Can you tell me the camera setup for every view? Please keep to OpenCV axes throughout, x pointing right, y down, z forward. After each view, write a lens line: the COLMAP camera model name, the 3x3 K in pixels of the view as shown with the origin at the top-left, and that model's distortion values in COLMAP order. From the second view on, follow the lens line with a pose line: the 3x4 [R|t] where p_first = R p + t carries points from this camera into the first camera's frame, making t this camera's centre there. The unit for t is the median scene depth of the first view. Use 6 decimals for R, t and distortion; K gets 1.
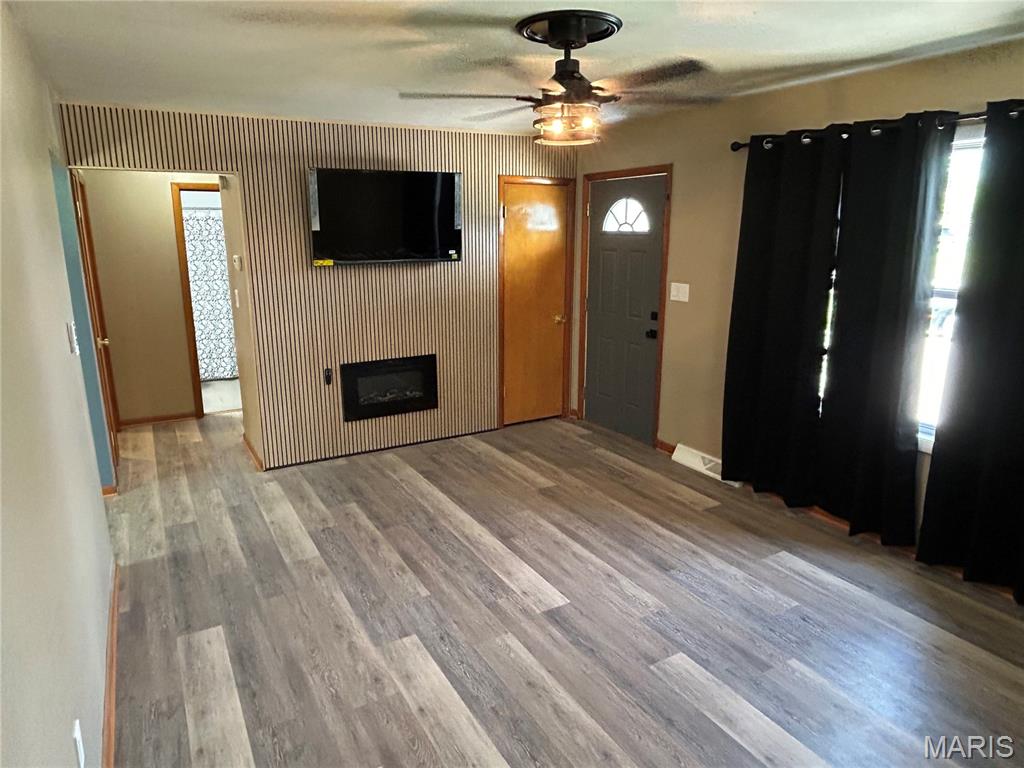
lens RADIAL K [[651.7, 0, 511.0], [0, 651.7, 379.5], [0, 0, 1]] dist [-0.001208, -0.003142]
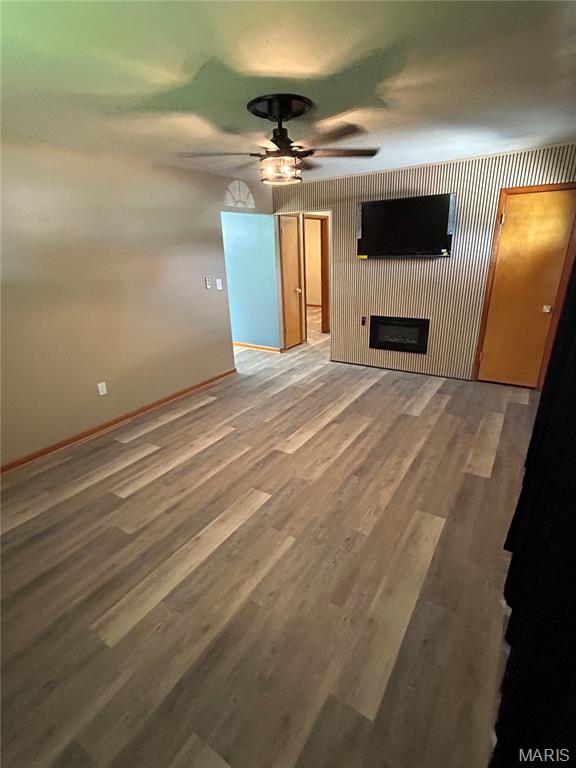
lens RADIAL K [[366.8, 0, 289.5], [0, 366.8, 385.7], [0, 0, 1]] dist [-0.003329, -0.000573]
pose [[0.460865, 0.305913, -0.833079, 0.602003], [-0.168346, 0.951803, 0.256379, -0.067853], [0.871357, 0.022089, 0.490152, 0.337785]]
